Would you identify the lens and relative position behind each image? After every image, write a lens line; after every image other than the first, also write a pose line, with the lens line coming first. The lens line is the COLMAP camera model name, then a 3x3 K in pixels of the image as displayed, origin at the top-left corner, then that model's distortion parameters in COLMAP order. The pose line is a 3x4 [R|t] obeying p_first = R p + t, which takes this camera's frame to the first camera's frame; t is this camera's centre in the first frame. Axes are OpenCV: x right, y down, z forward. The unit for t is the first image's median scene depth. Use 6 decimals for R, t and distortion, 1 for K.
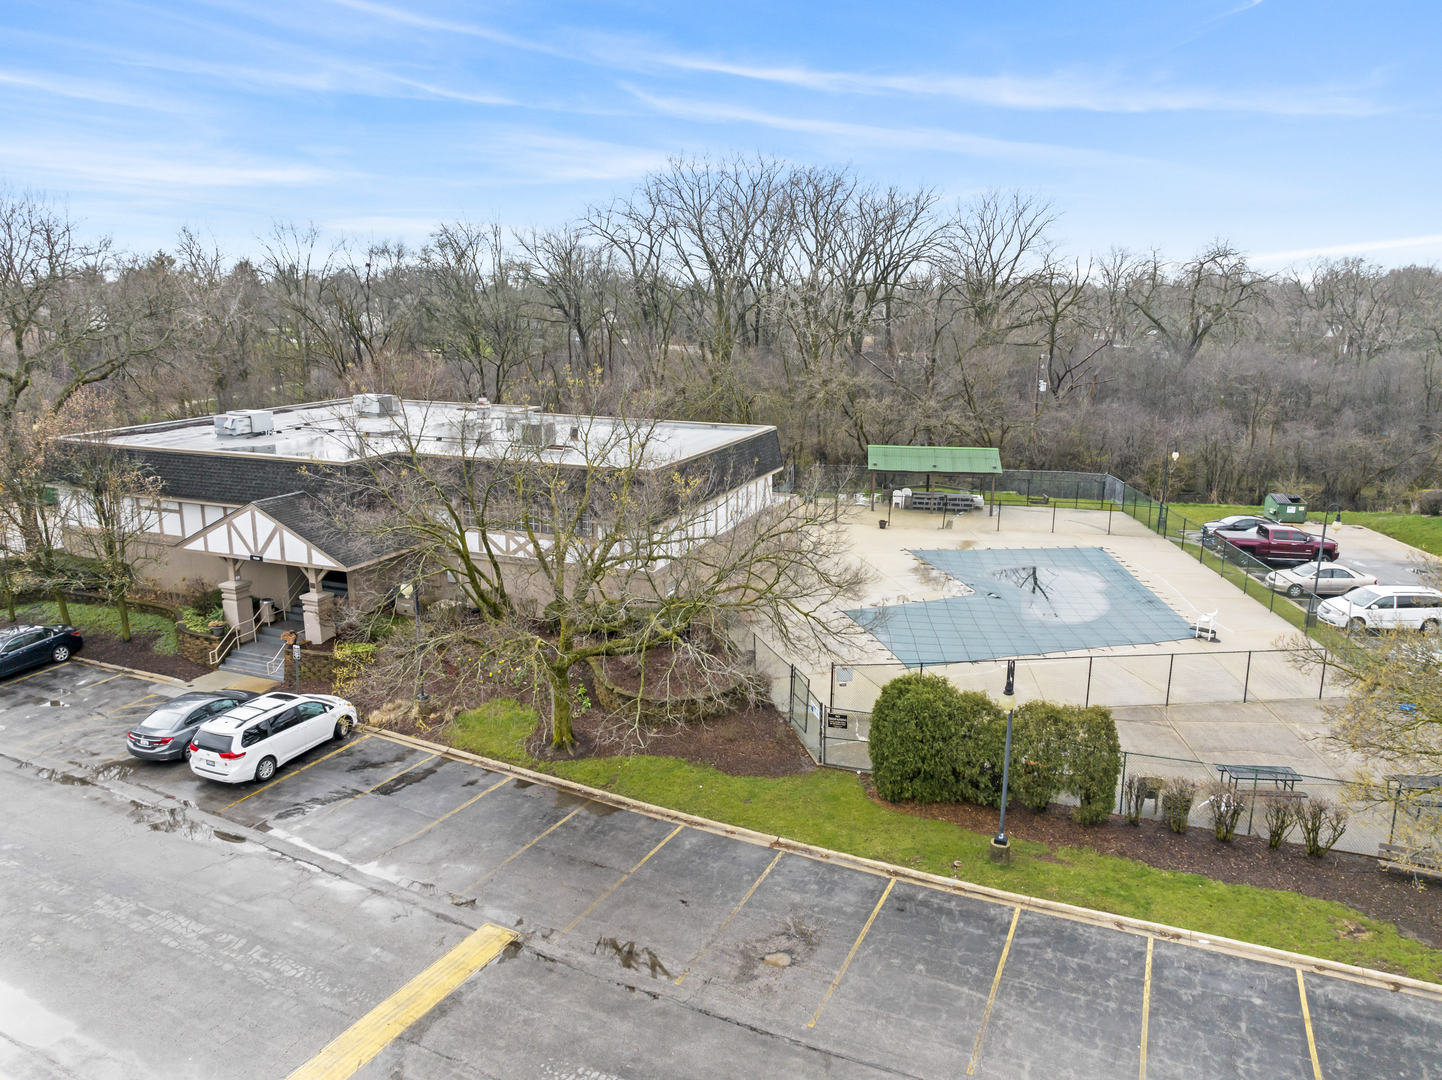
lens RADIAL K [[1010.2, 0, 721.0], [0, 1010.2, 540.0], [0, 0, 1]] dist [-0.031741, -0.000124]
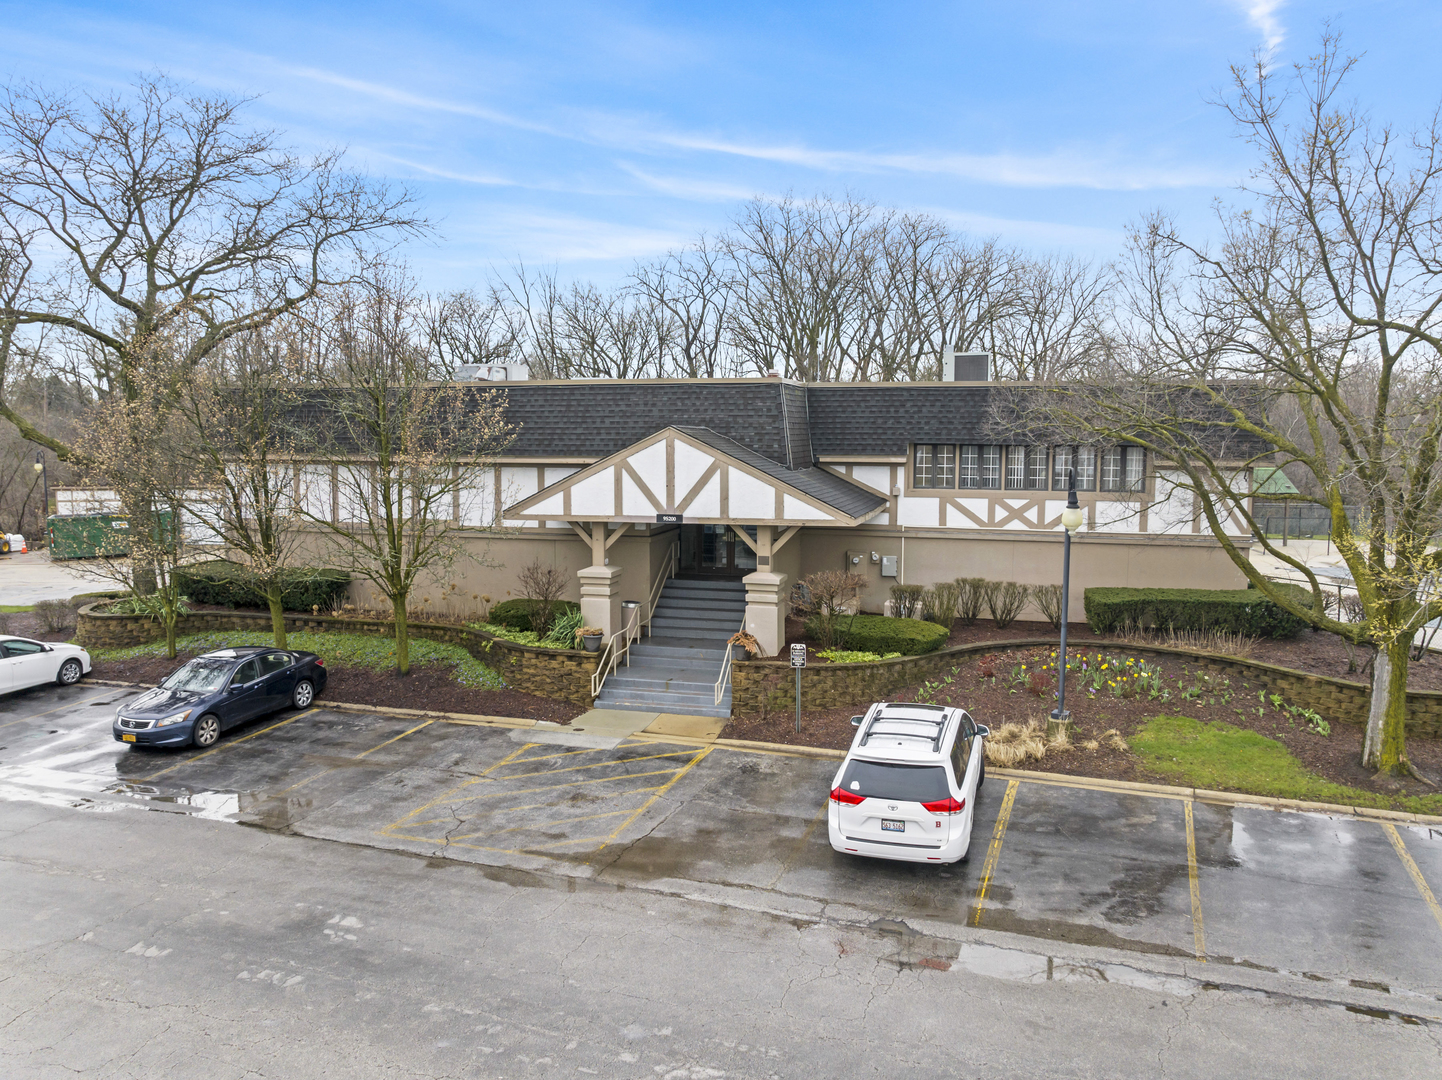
lens RADIAL K [[1010.2, 0, 721.0], [0, 1010.2, 540.0], [0, 0, 1]] dist [-0.031741, -0.000124]
pose [[0.993678, -0.015602, 0.111182, -0.490445], [0.030093, 0.991074, -0.129875, 0.110352], [-0.108163, 0.132400, 0.985277, 0.379876]]
